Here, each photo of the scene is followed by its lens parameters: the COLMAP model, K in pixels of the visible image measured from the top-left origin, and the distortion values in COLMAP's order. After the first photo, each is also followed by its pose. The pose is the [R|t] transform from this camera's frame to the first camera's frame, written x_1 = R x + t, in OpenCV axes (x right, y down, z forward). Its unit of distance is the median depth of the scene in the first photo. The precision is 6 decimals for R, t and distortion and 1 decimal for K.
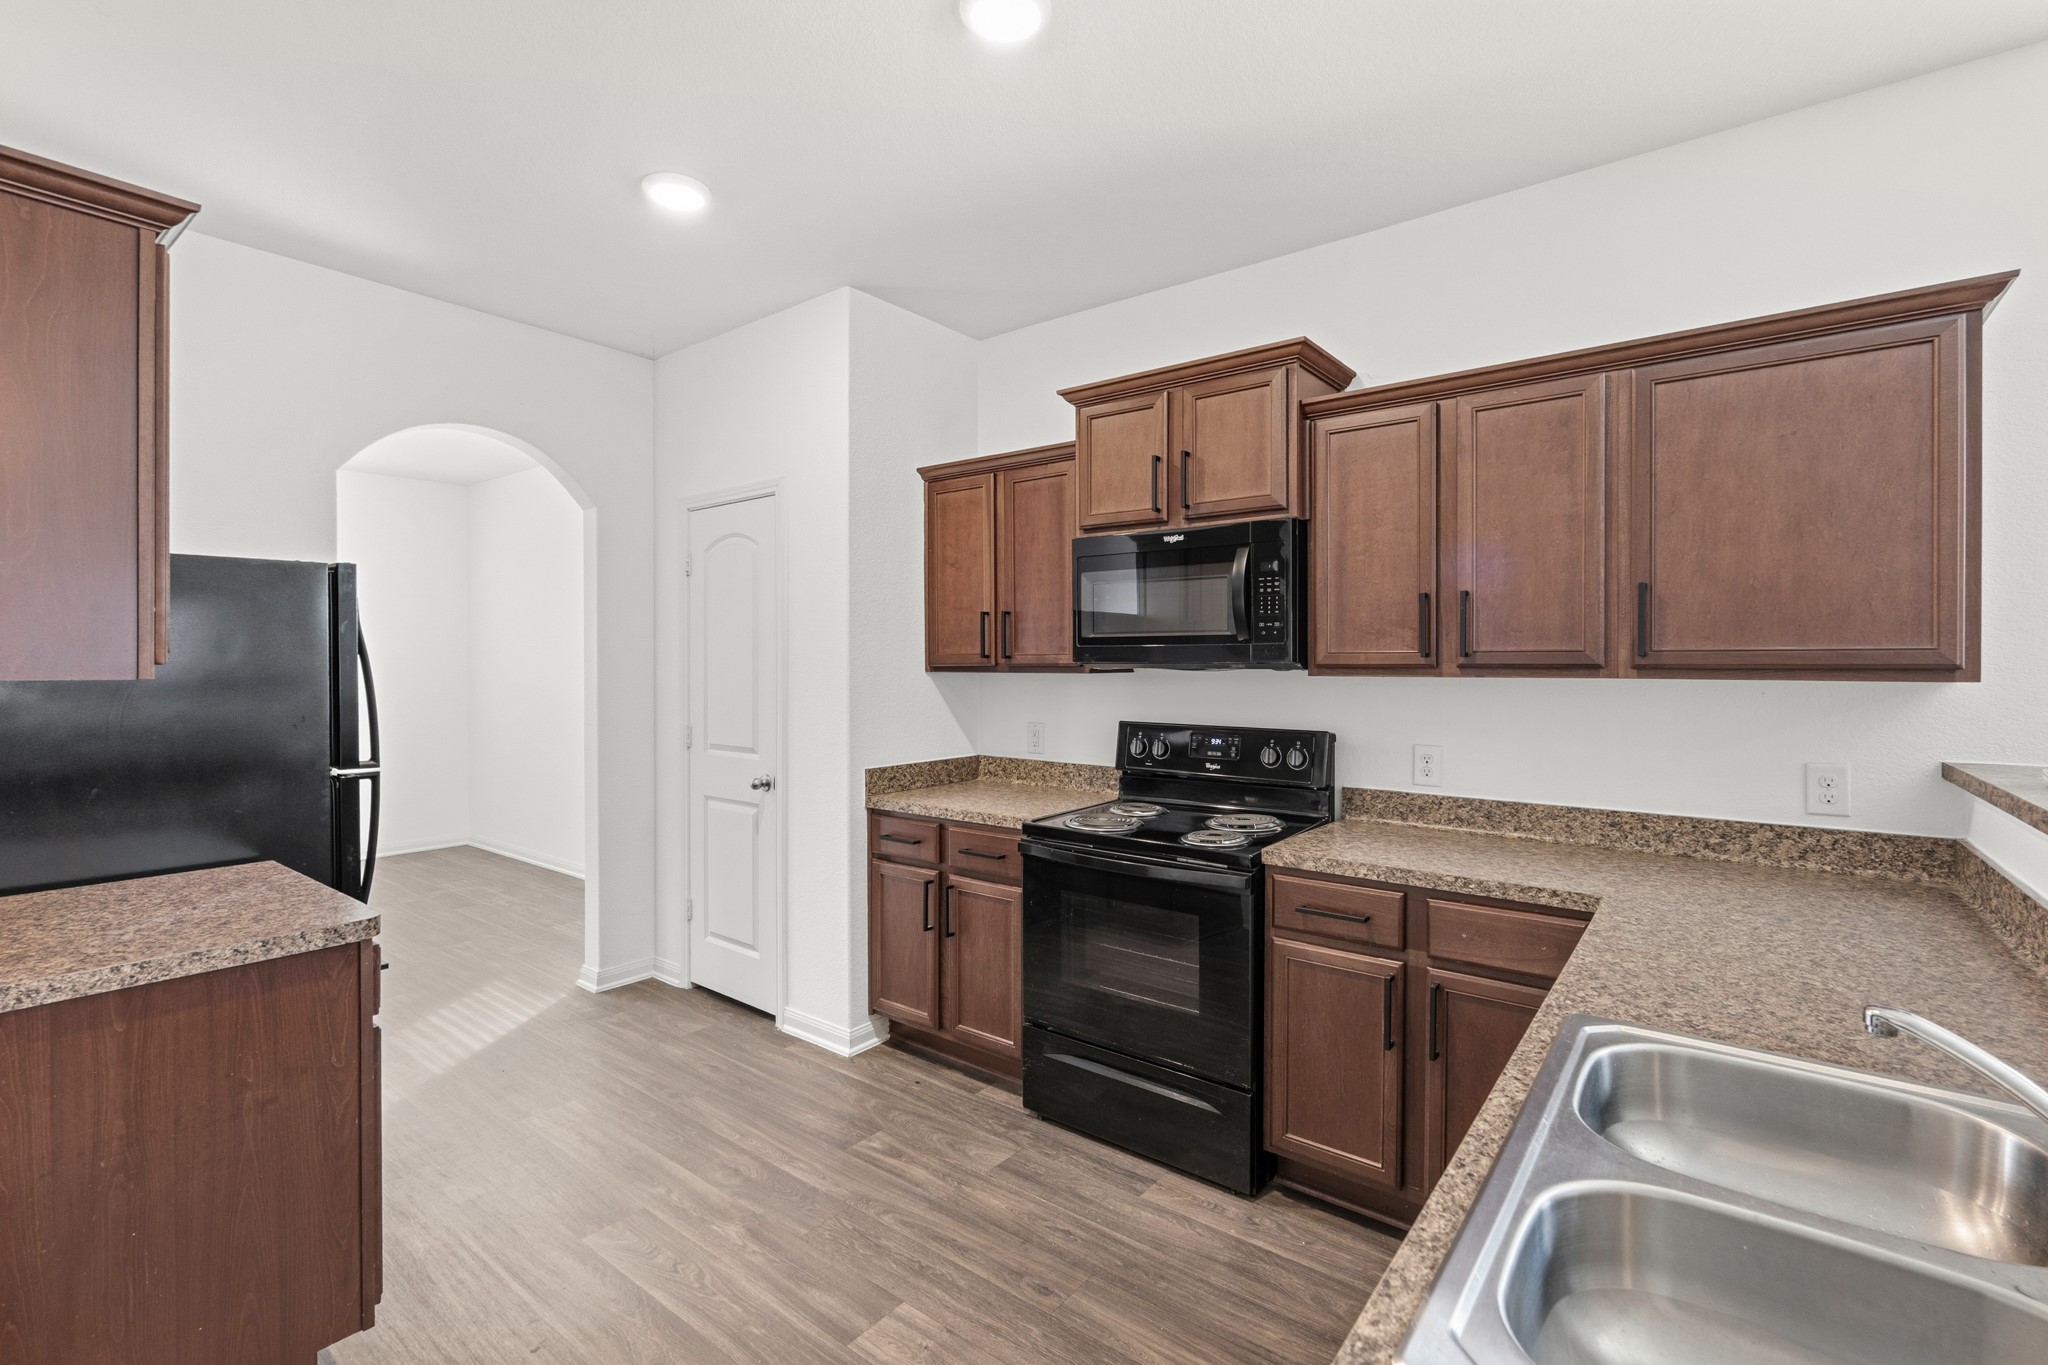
lens RADIAL K [[917.3, 0, 1020.2], [0, 917.3, 668.3], [0, 0, 1]] dist [-0.002052, 0.000274]
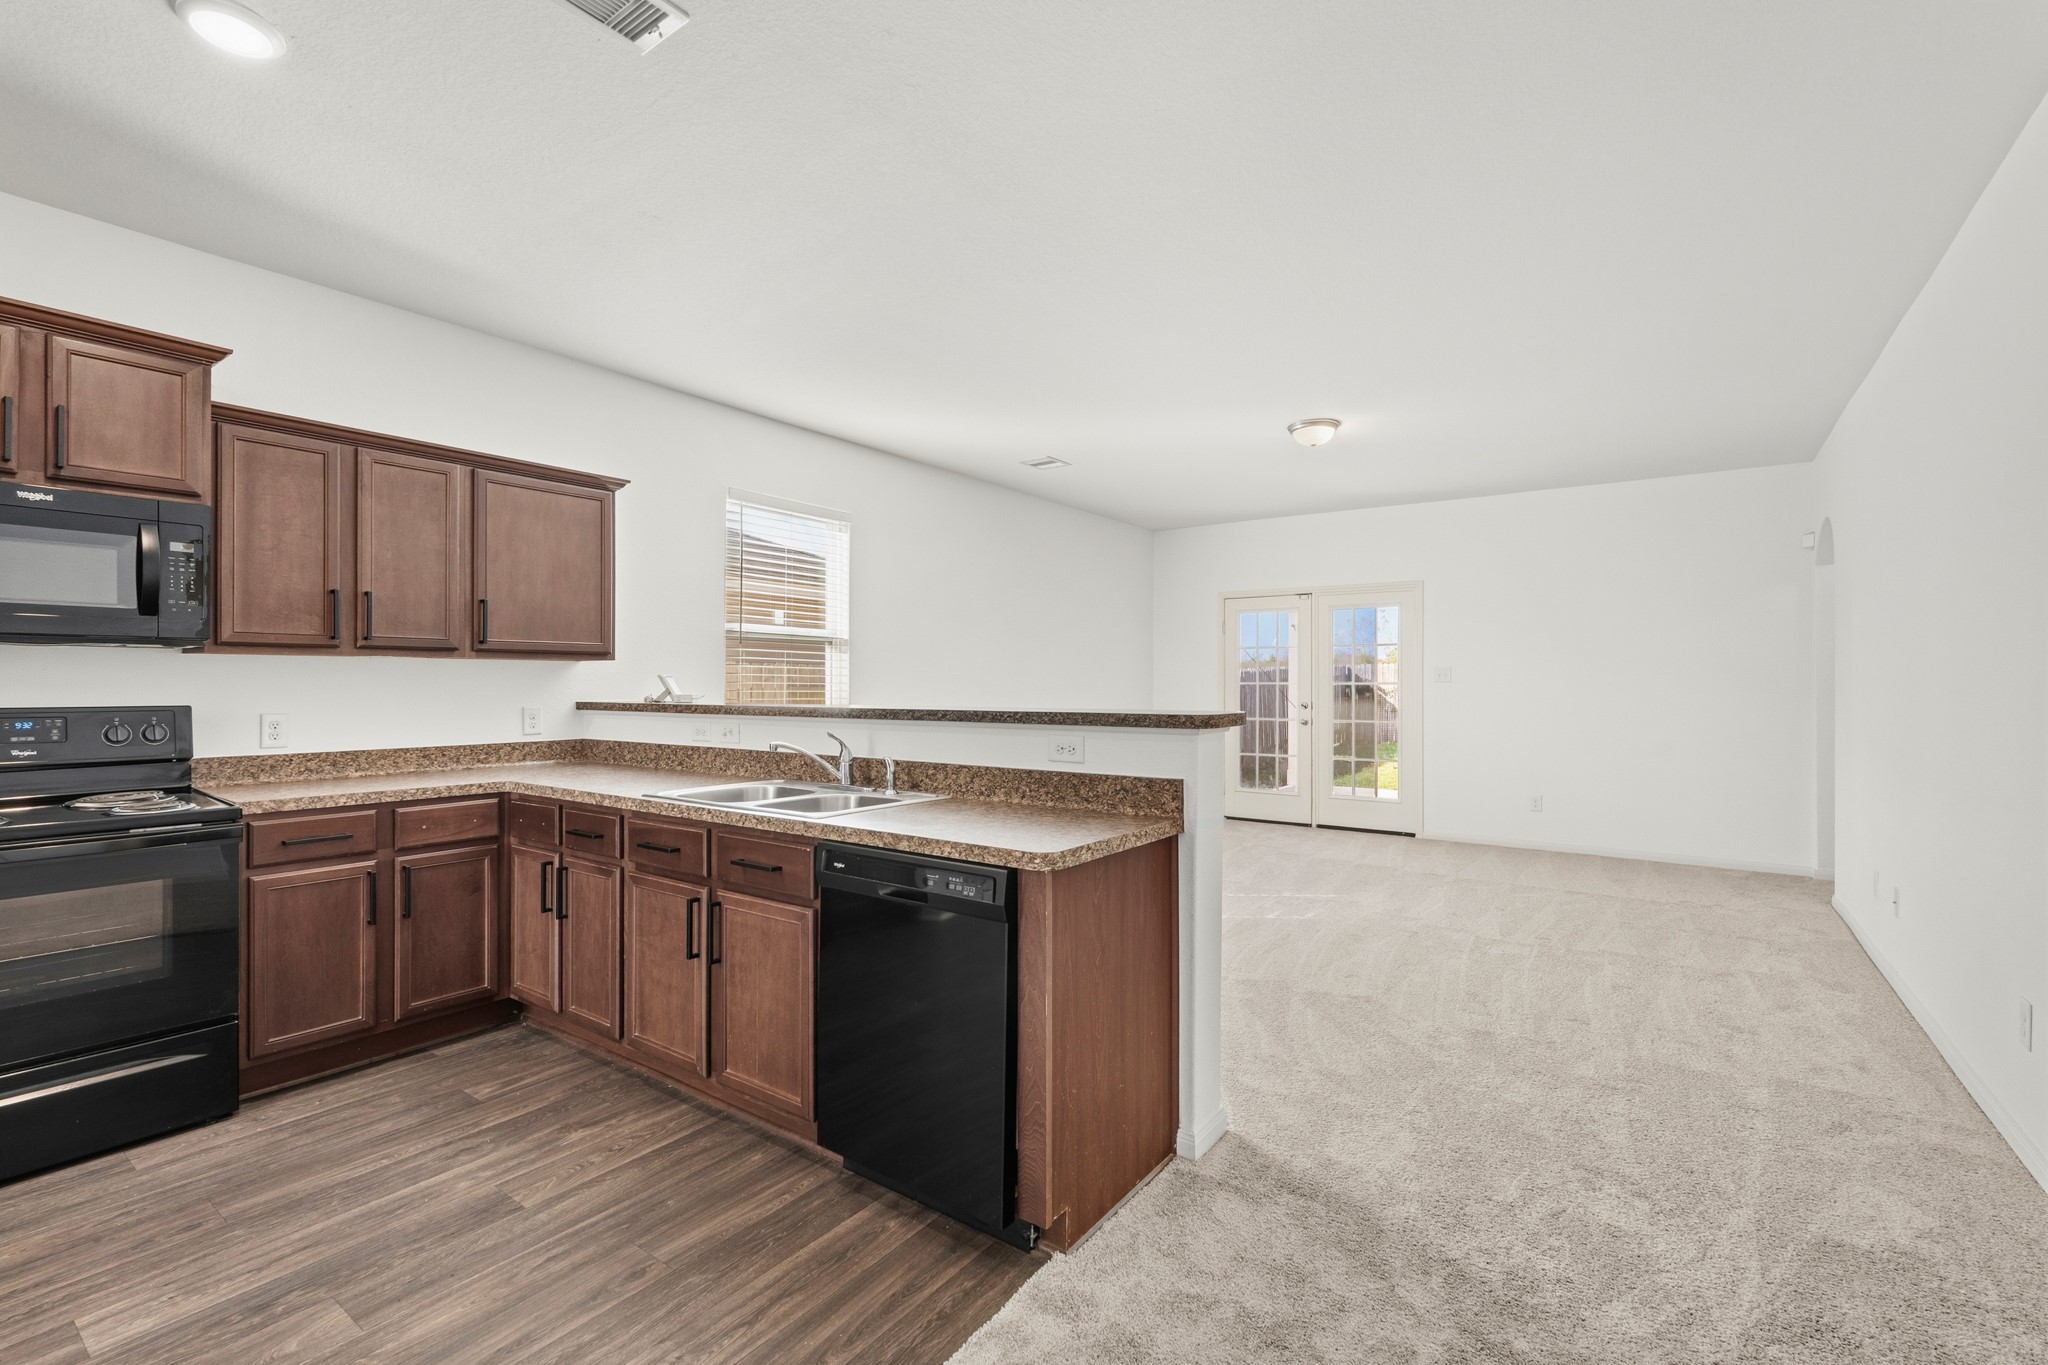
lens RADIAL K [[897.8, 0, 1027.3], [0, 897.8, 681.0], [0, 0, 1]] dist [-0.003012, 0.000137]
pose [[-0.043075, -0.000557, 0.999072, -0.738537], [0.005845, 0.999983, 0.000809, 0.044143], [-0.999055, 0.005875, -0.043071, 0.064016]]
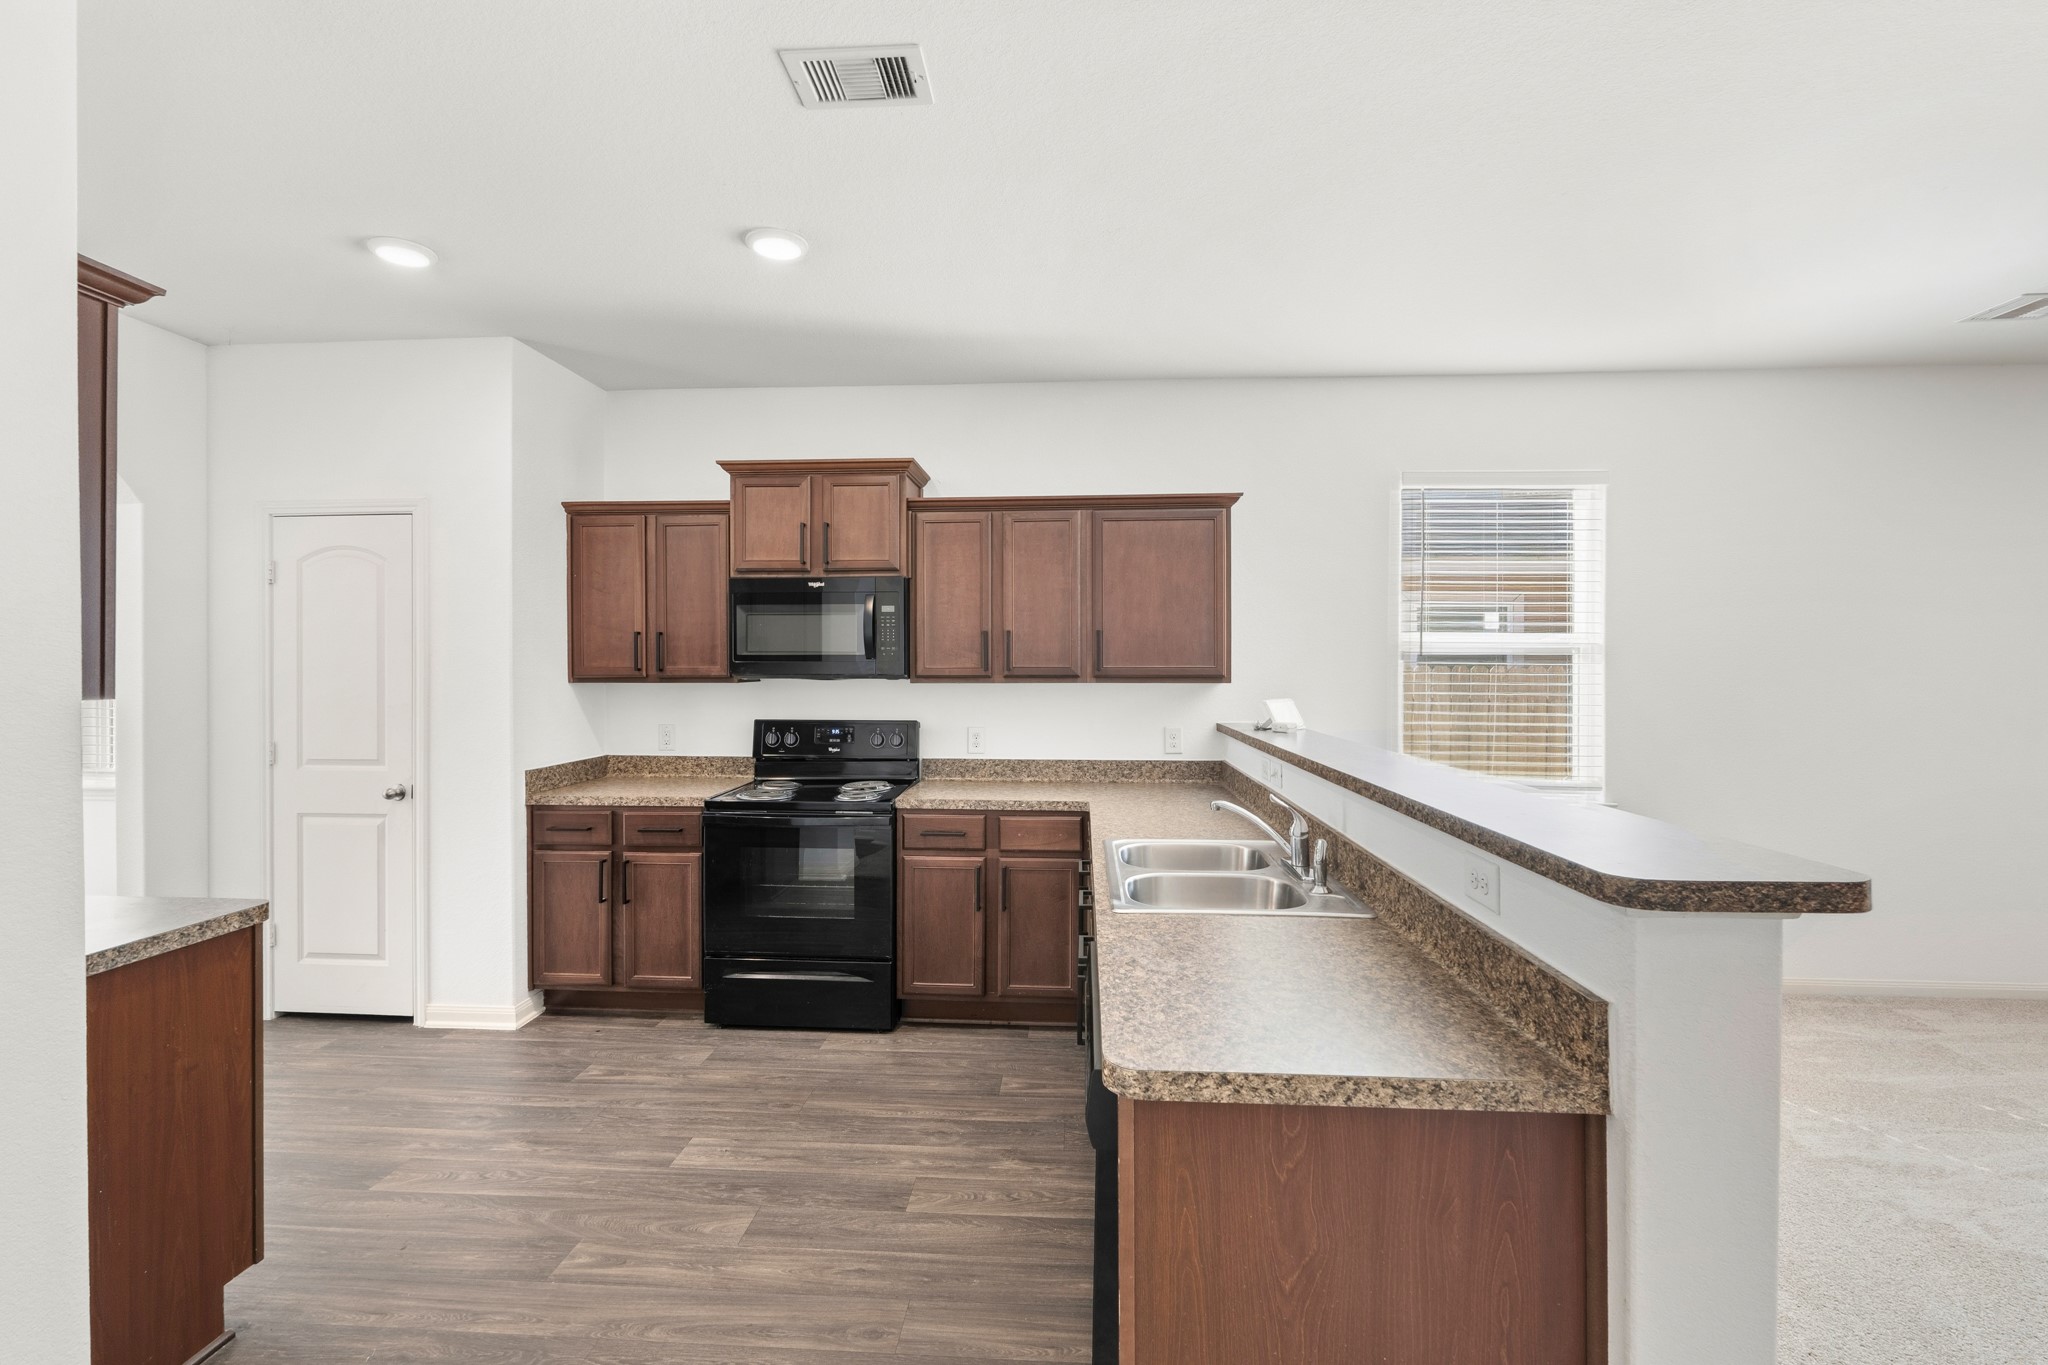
lens RADIAL K [[917.3, 0, 1020.2], [0, 917.3, 668.3], [0, 0, 1]] dist [-0.002052, 0.000274]
pose [[0.825170, -0.002216, 0.564881, -0.351623], [0.004781, 0.999984, -0.003061, -0.009659], [-0.564865, 0.005226, 0.825167, -0.302662]]
